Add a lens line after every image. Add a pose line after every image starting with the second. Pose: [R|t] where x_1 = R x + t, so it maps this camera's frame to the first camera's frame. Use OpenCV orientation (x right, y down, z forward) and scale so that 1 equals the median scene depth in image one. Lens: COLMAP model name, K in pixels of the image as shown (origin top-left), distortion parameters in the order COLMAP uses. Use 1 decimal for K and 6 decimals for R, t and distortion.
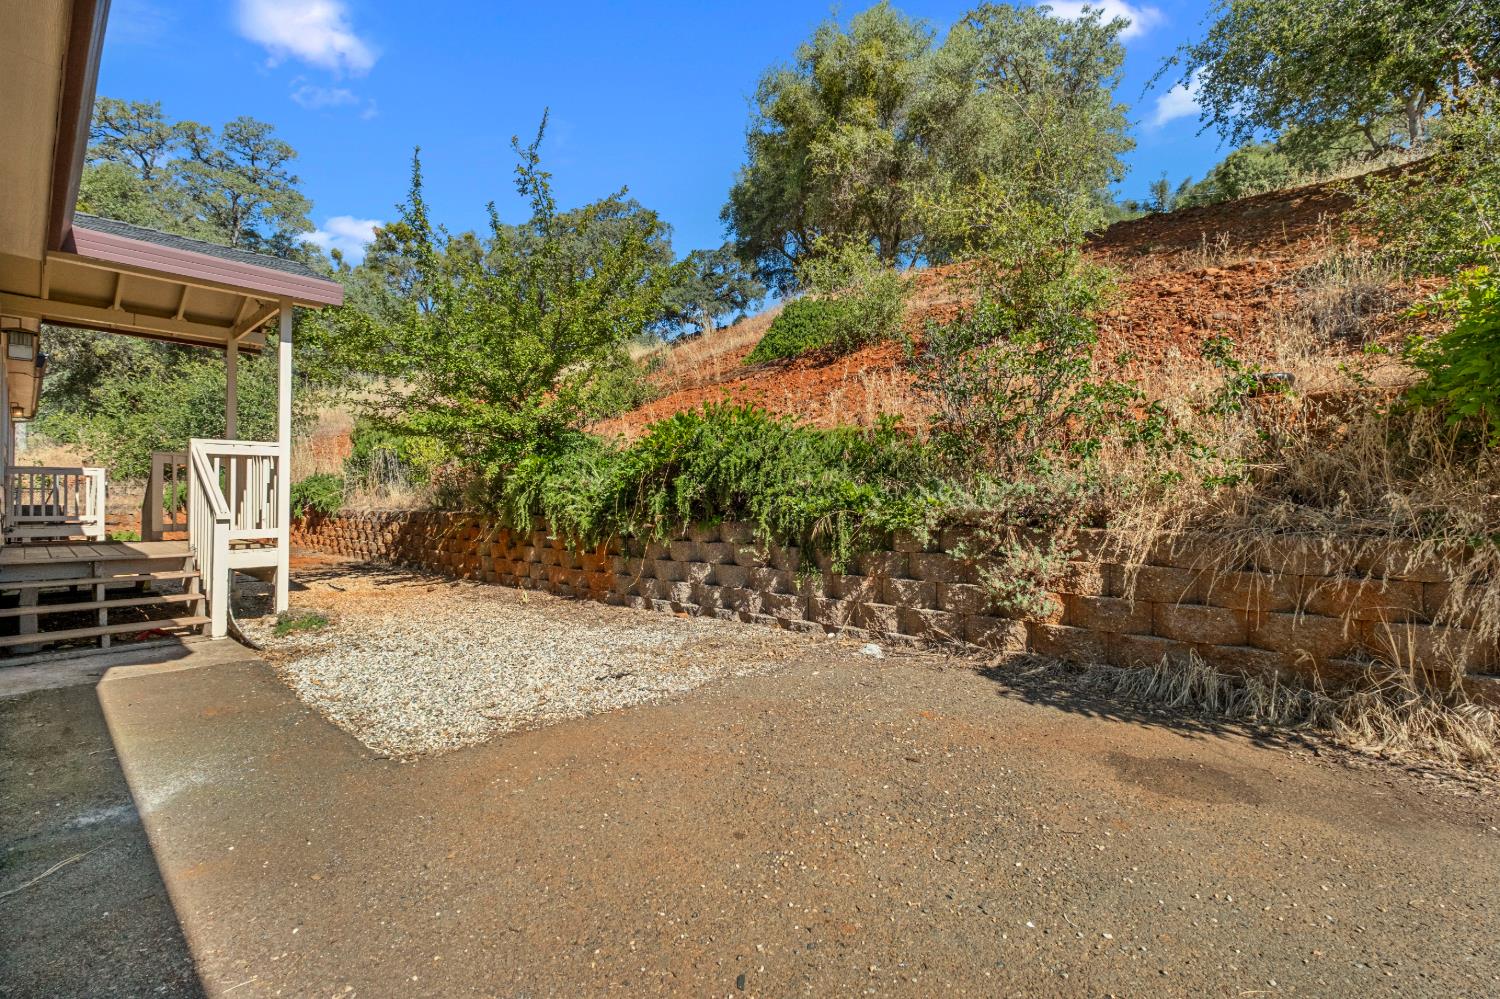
lens RADIAL K [[646.9, 0, 751.8], [0, 646.9, 490.0], [0, 0, 1]] dist [-0.004267, 0.000743]
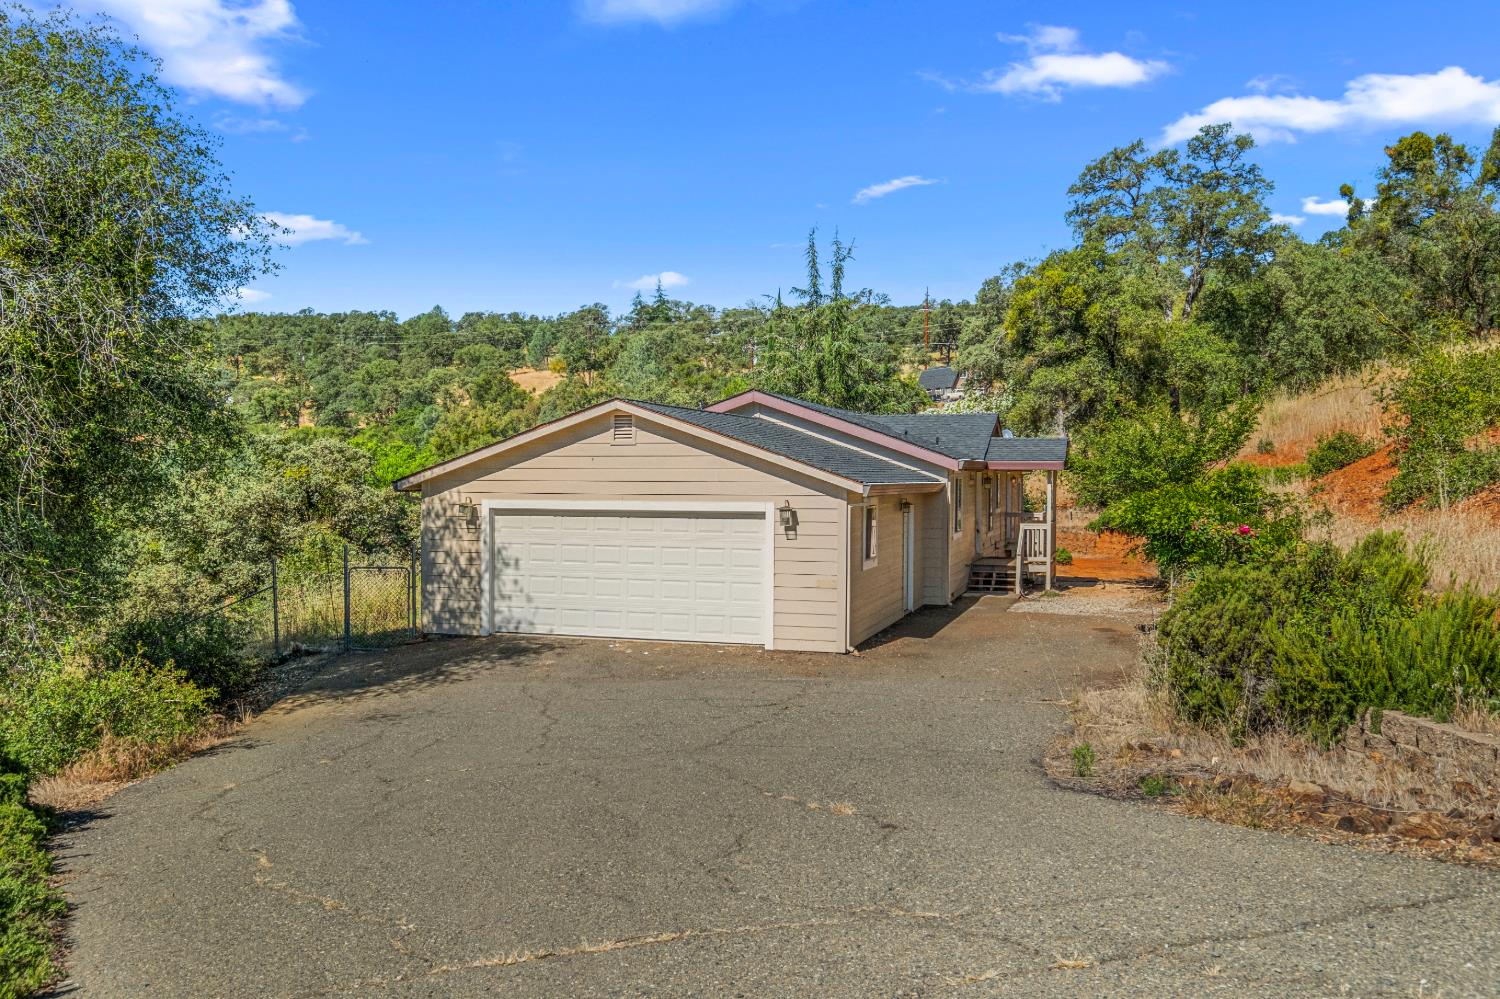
lens RADIAL K [[1245.0, 0, 746.3], [0, 1245.0, 504.6], [0, 0, 1]] dist [0.002317, 0.004990]
pose [[0.412246, 0.024010, -0.910756, 1.101227], [0.008312, 0.999512, 0.030112, -0.104147], [0.911035, -0.019984, 0.411845, -0.711136]]
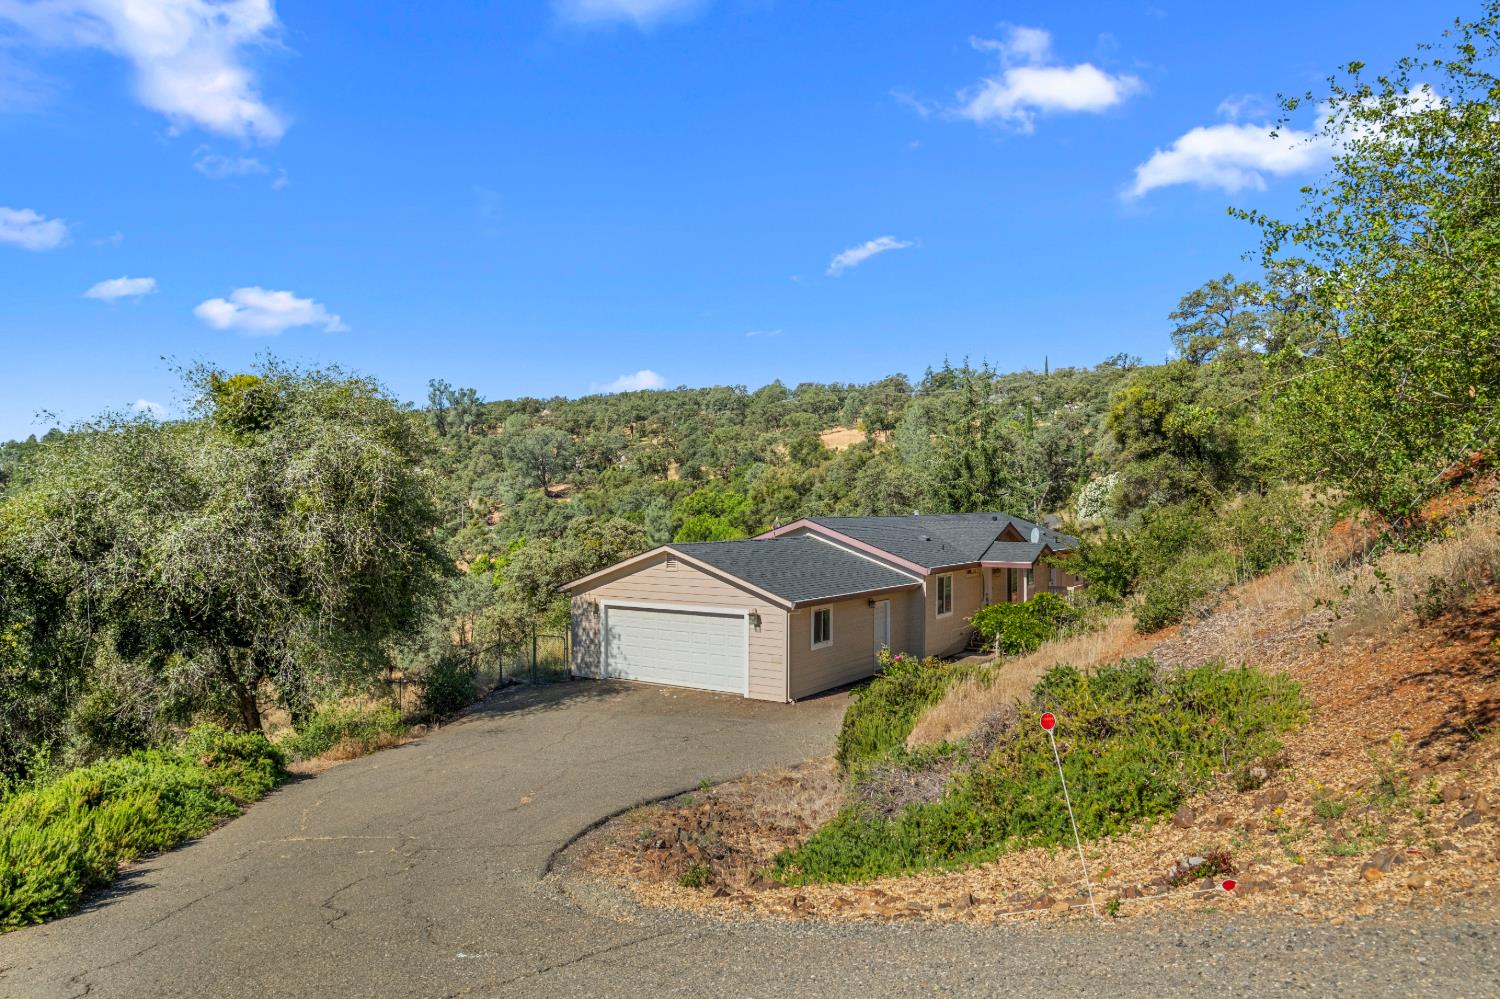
lens RADIAL K [[1005.4, 0, 741.7], [0, 1005.4, 498.2], [0, 0, 1]] dist [-0.000443, 0.008560]
pose [[0.135398, -0.006080, -0.990773, 1.570784], [0.015074, 0.999878, -0.004076, -0.228803], [0.990677, -0.014383, 0.135474, -0.446125]]
